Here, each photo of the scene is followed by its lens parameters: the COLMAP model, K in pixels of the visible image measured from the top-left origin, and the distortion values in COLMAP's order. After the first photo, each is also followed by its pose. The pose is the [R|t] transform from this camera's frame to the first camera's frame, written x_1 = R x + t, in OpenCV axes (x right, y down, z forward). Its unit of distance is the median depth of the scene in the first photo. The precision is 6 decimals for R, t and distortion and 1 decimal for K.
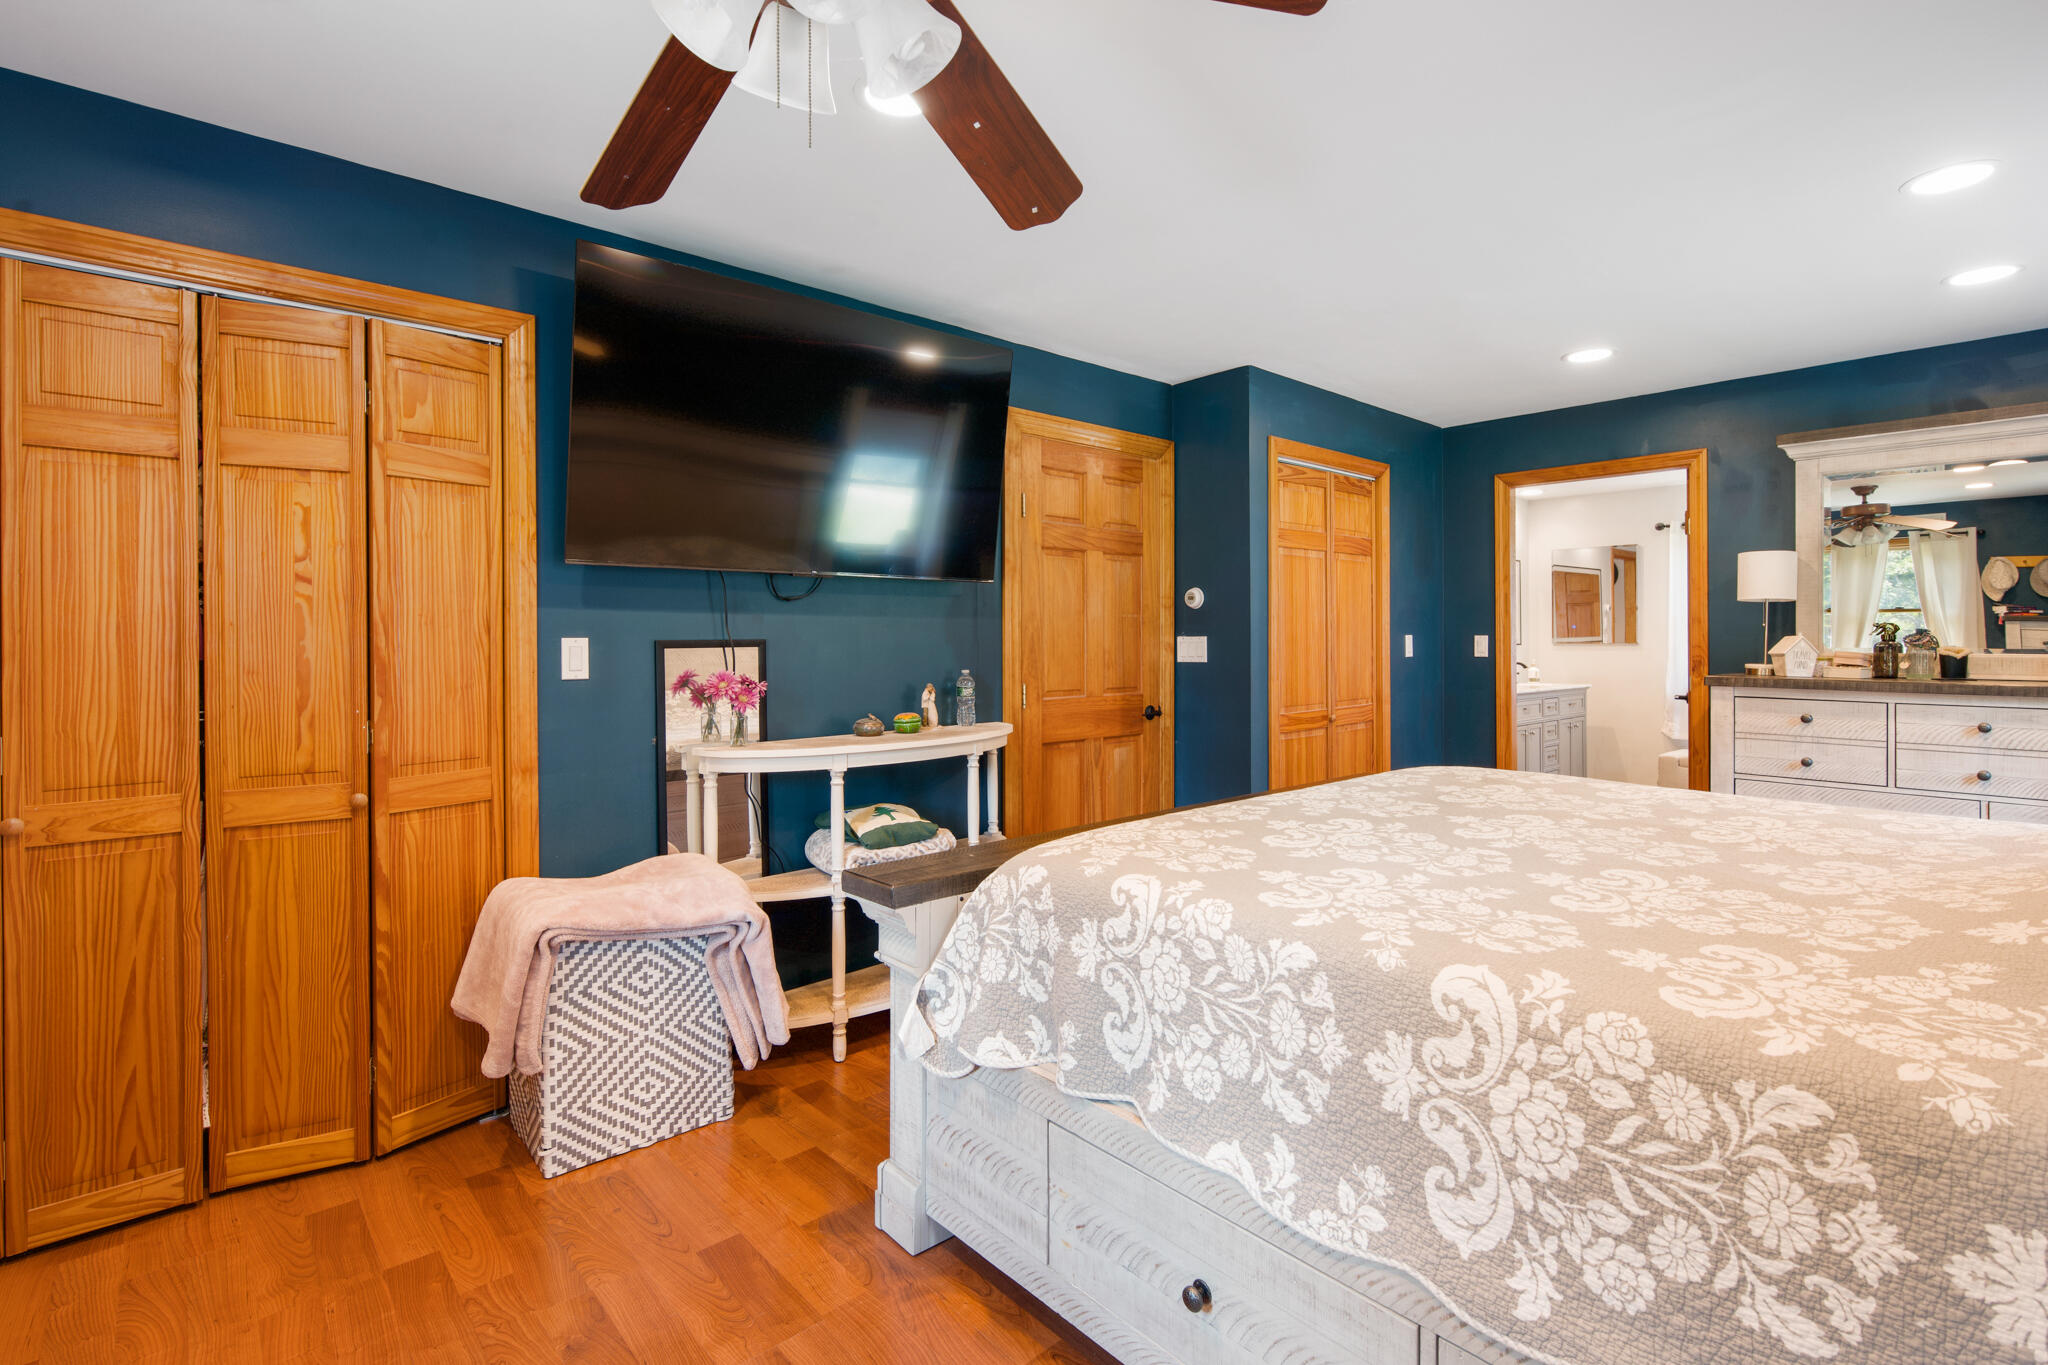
lens RADIAL K [[962.4, 0, 1016.0], [0, 962.4, 642.9], [0, 0, 1]] dist [0.013813, 0.000090]
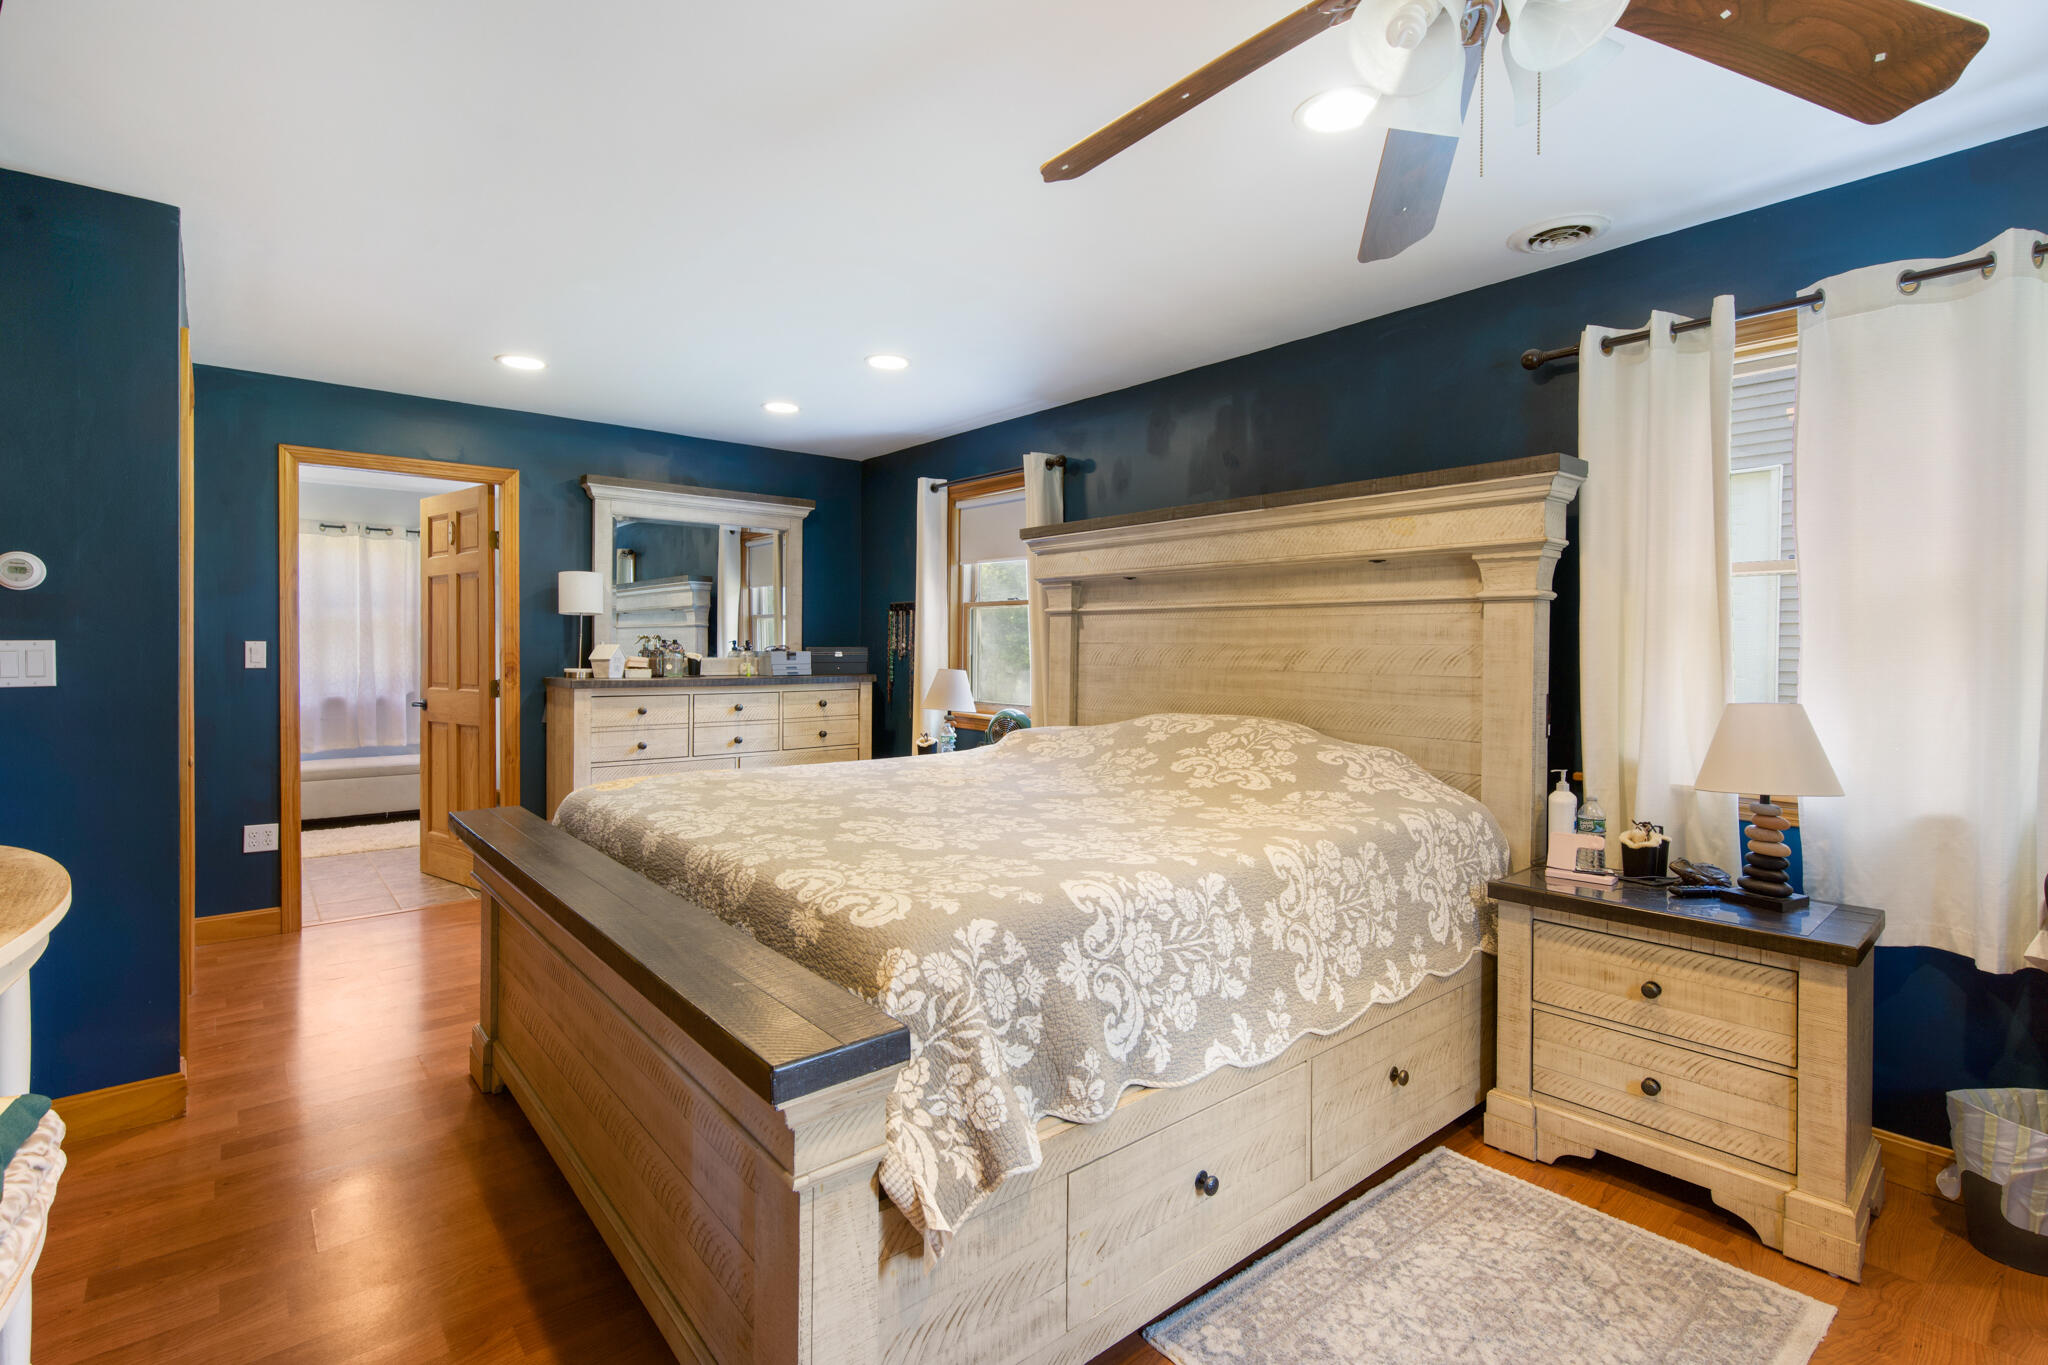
lens RADIAL K [[962.4, 0, 1020.4], [0, 962.4, 663.5], [0, 0, 1]] dist [0.013813, 0.000090]
pose [[0.020165, -0.015064, 0.999683, -0.907619], [0.000243, 0.999887, 0.015062, -0.003794], [-0.999797, -0.000061, 0.020166, 1.063073]]
